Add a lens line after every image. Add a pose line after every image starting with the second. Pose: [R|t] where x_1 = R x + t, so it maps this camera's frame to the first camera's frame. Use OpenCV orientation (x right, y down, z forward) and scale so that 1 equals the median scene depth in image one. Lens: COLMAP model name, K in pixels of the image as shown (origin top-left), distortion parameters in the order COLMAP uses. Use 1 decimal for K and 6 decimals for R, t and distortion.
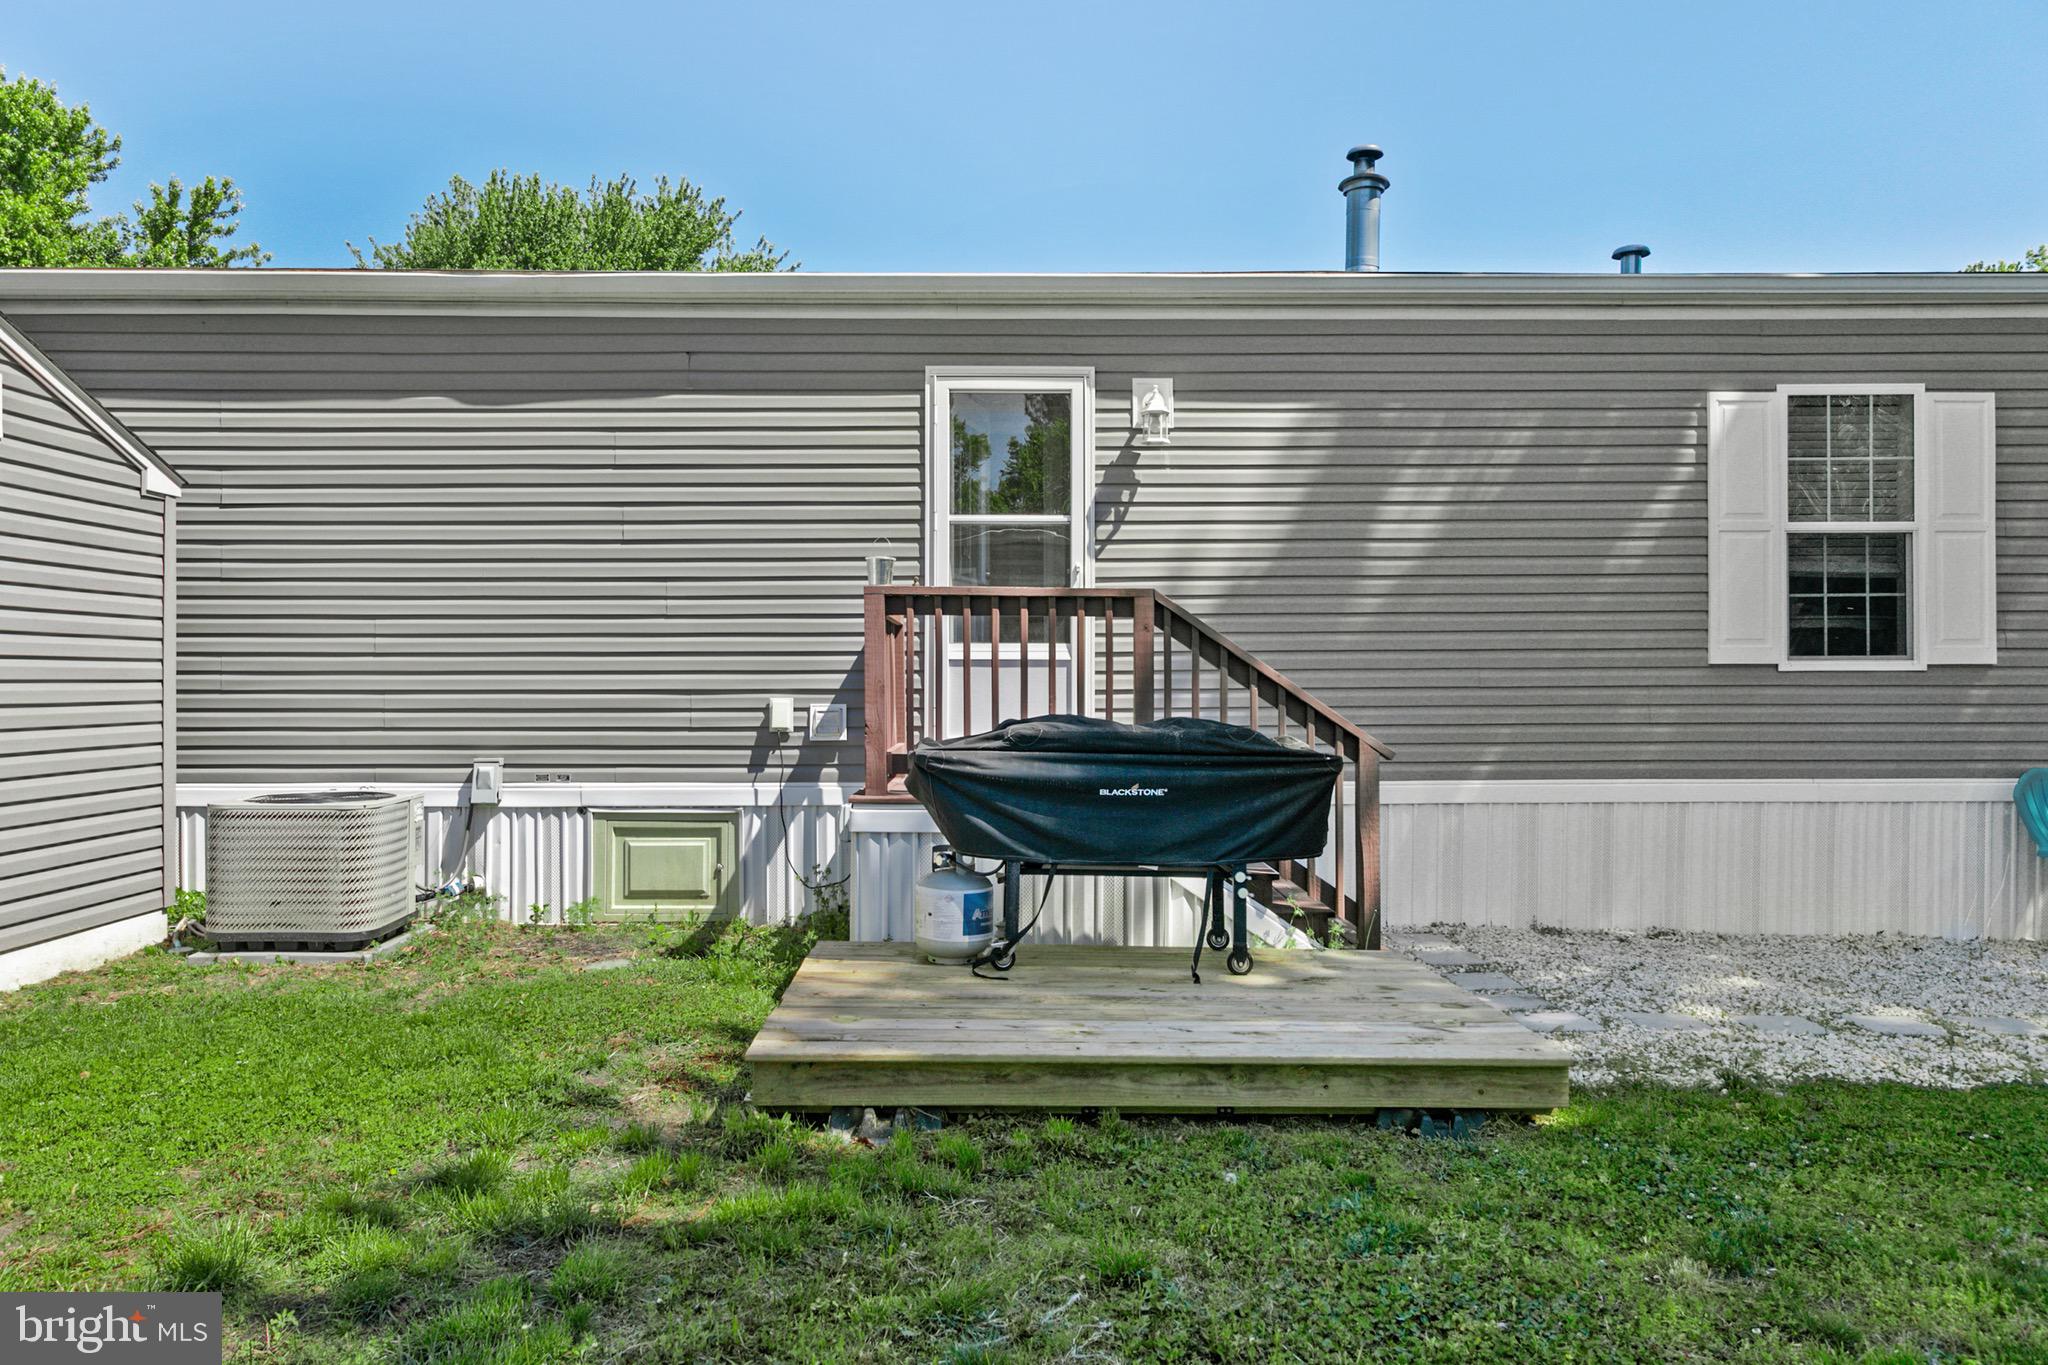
lens RADIAL K [[1353.2, 0, 1023.7], [0, 1353.2, 706.0], [0, 0, 1]] dist [0.000131, 0.002447]
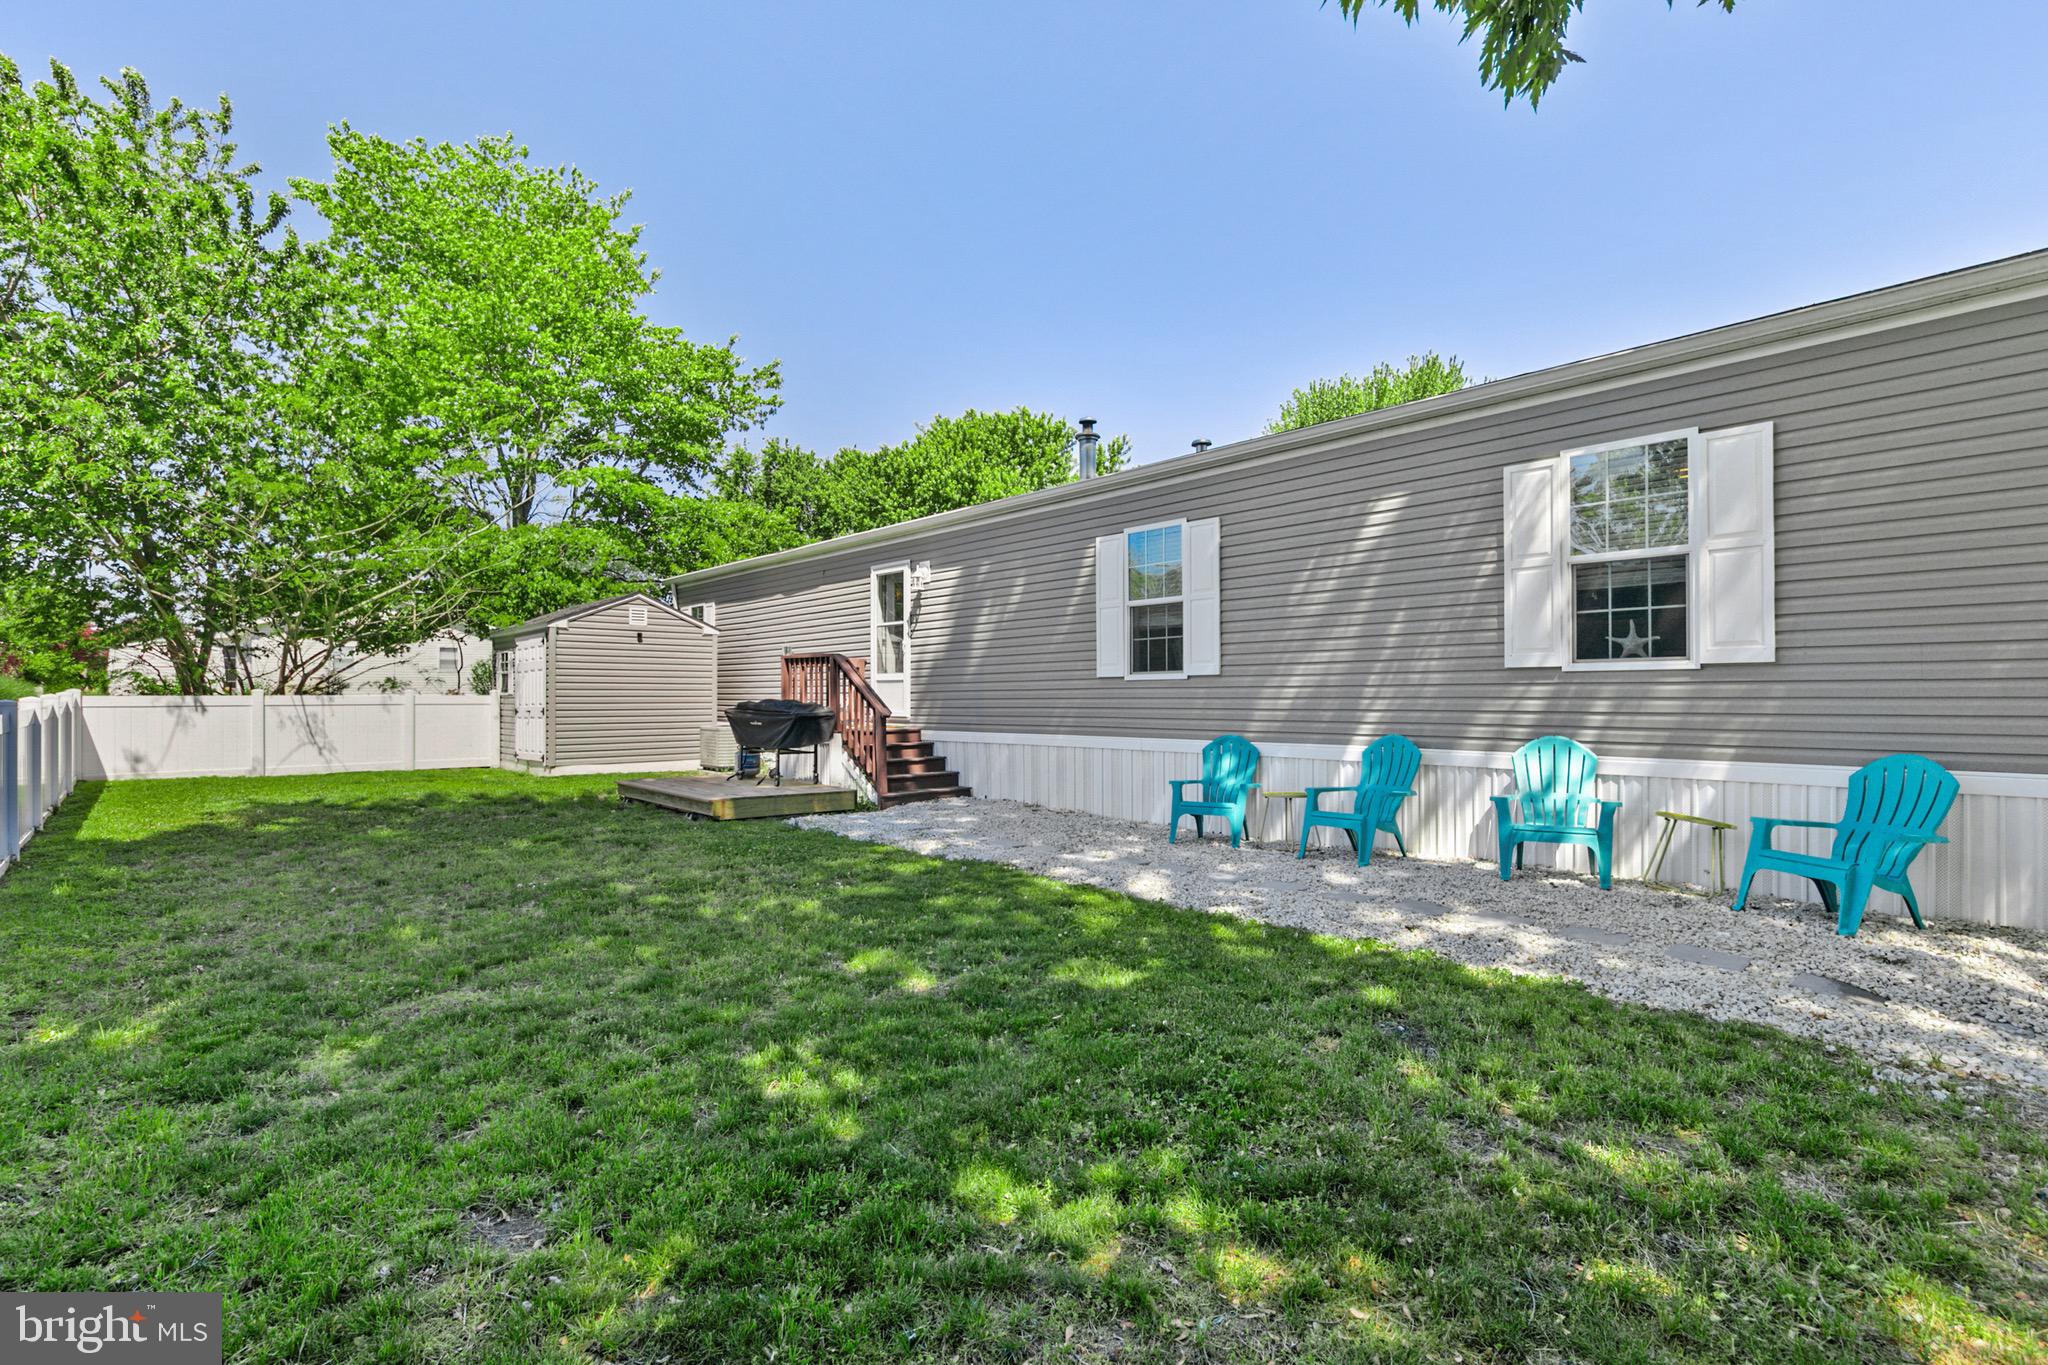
lens RADIAL K [[938.7, 0, 1021.5], [0, 938.7, 702.4], [0, 0, 1]] dist [0.000031, 0.000096]
pose [[0.666259, 0.005701, -0.745698, 1.444939], [-0.000488, 0.999974, 0.007209, -0.004114], [0.745720, -0.004439, 0.666245, 0.014852]]
